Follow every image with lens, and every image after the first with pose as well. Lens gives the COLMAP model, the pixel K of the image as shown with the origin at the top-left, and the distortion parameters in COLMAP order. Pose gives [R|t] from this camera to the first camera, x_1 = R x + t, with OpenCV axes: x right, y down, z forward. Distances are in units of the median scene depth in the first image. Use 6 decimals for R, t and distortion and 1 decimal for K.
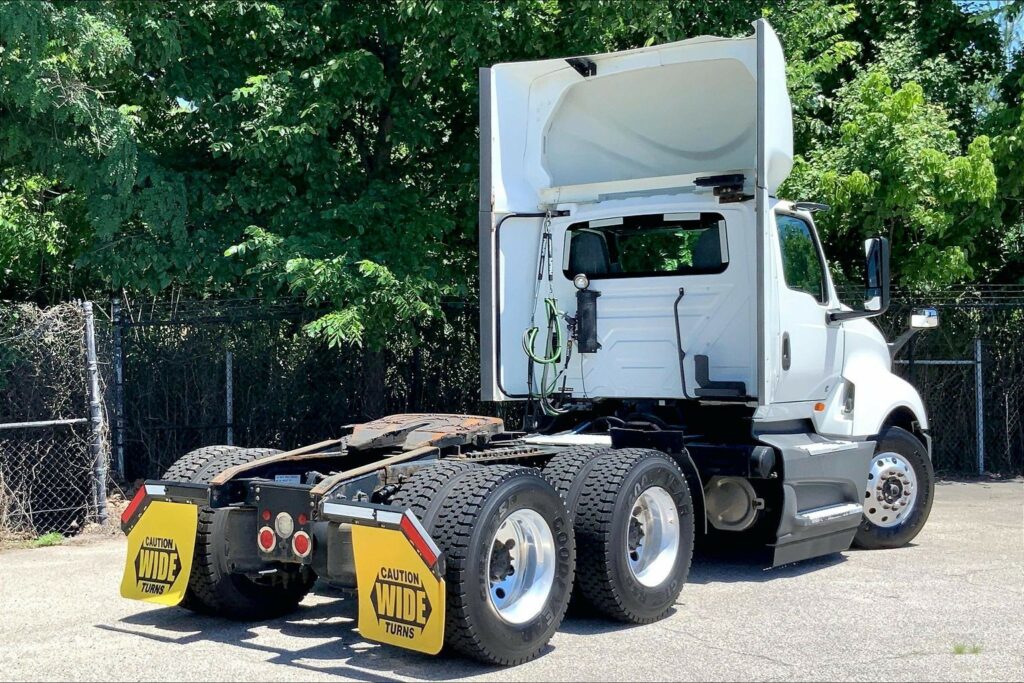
lens RADIAL K [[1307.5, 0, 512.0], [0, 1307.5, 341.5], [0, 0, 1]] dist [0.161853, -0.001913]
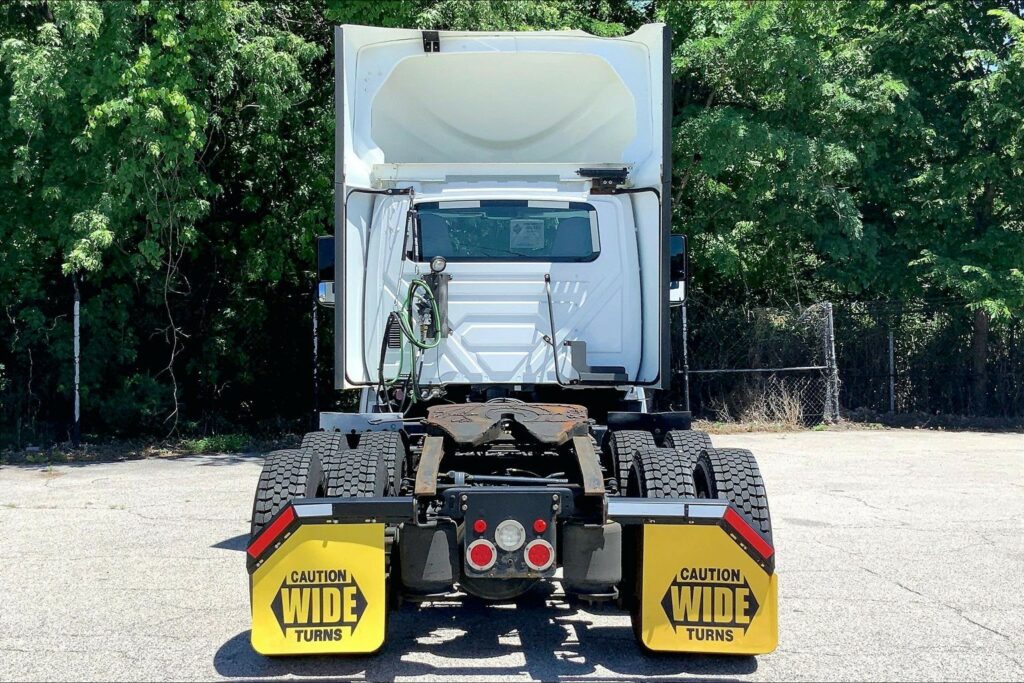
lens RADIAL K [[1200.0, 0, 534.6], [0, 1200.0, 338.0], [0, 0, 1]] dist [0.106279, -0.001944]
pose [[0.783179, -0.000525, 0.621796, -0.602779], [0.001832, 0.999997, -0.001464, 0.012951], [-0.621794, 0.002286, 0.783178, 0.361627]]
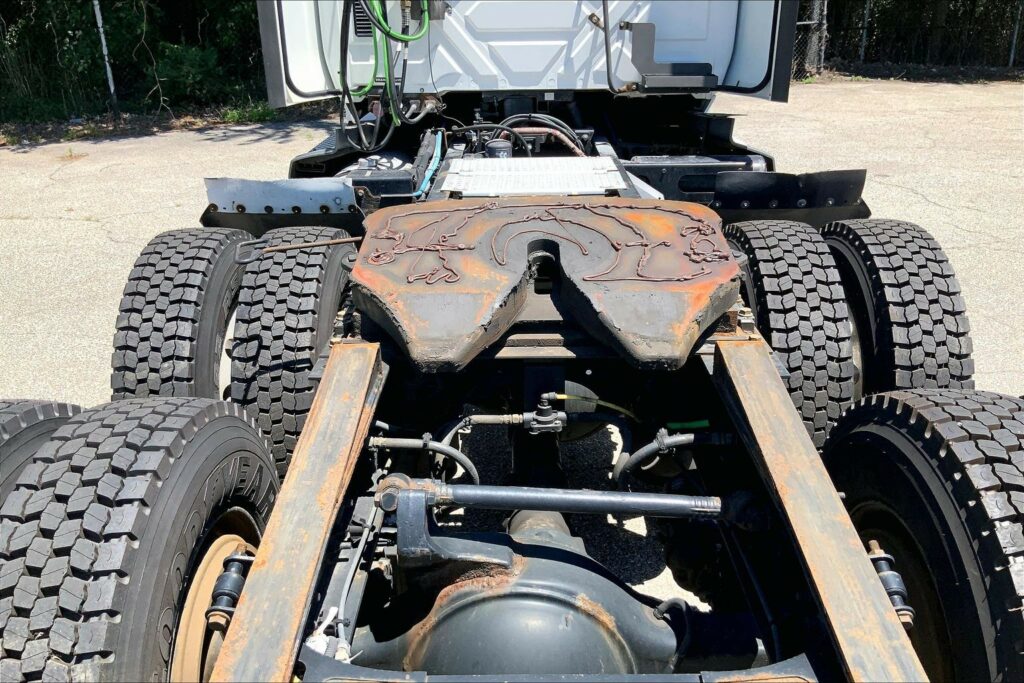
lens RADIAL K [[877.8, 0, 512.0], [0, 877.8, 341.5], [0, 0, 1]] dist [0.091720, -0.204913]
pose [[0.807293, -0.223088, 0.546360, -0.249986], [0.010984, 0.931318, 0.364042, -0.003329], [-0.590048, -0.287888, 0.754297, 0.834676]]
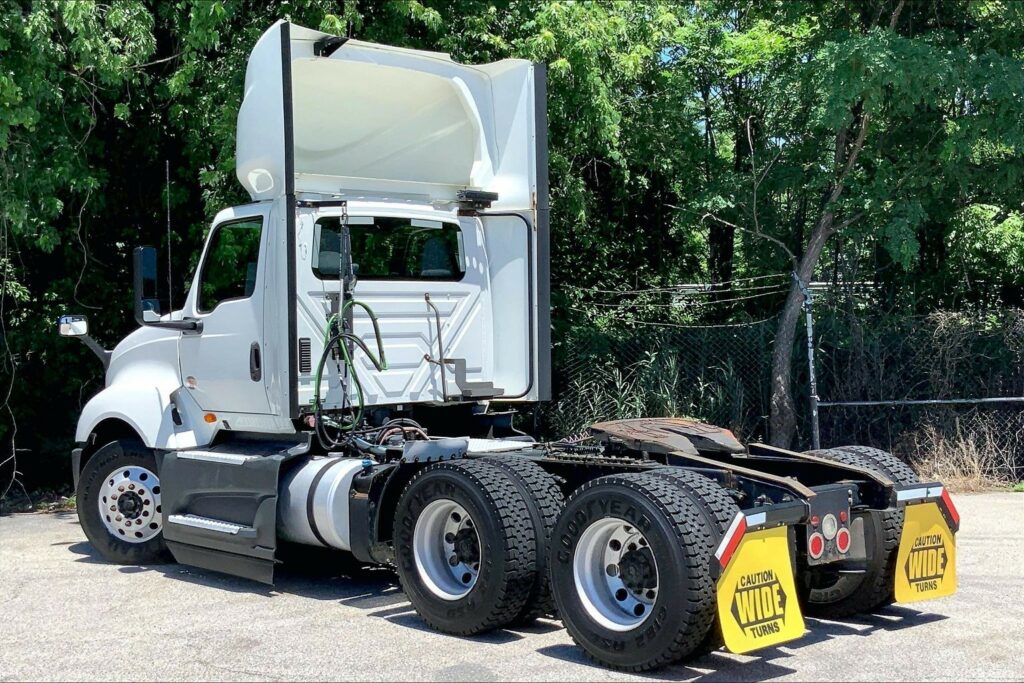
lens RADIAL K [[1307.5, 0, 512.0], [0, 1307.5, 341.5], [0, 0, 1]] dist [0.161853, -0.001913]
pose [[0.171563, -0.013141, 0.985085, -1.147325], [0.014296, 0.999839, 0.010848, -0.017504], [-0.985069, 0.012221, 0.171723, 0.998678]]
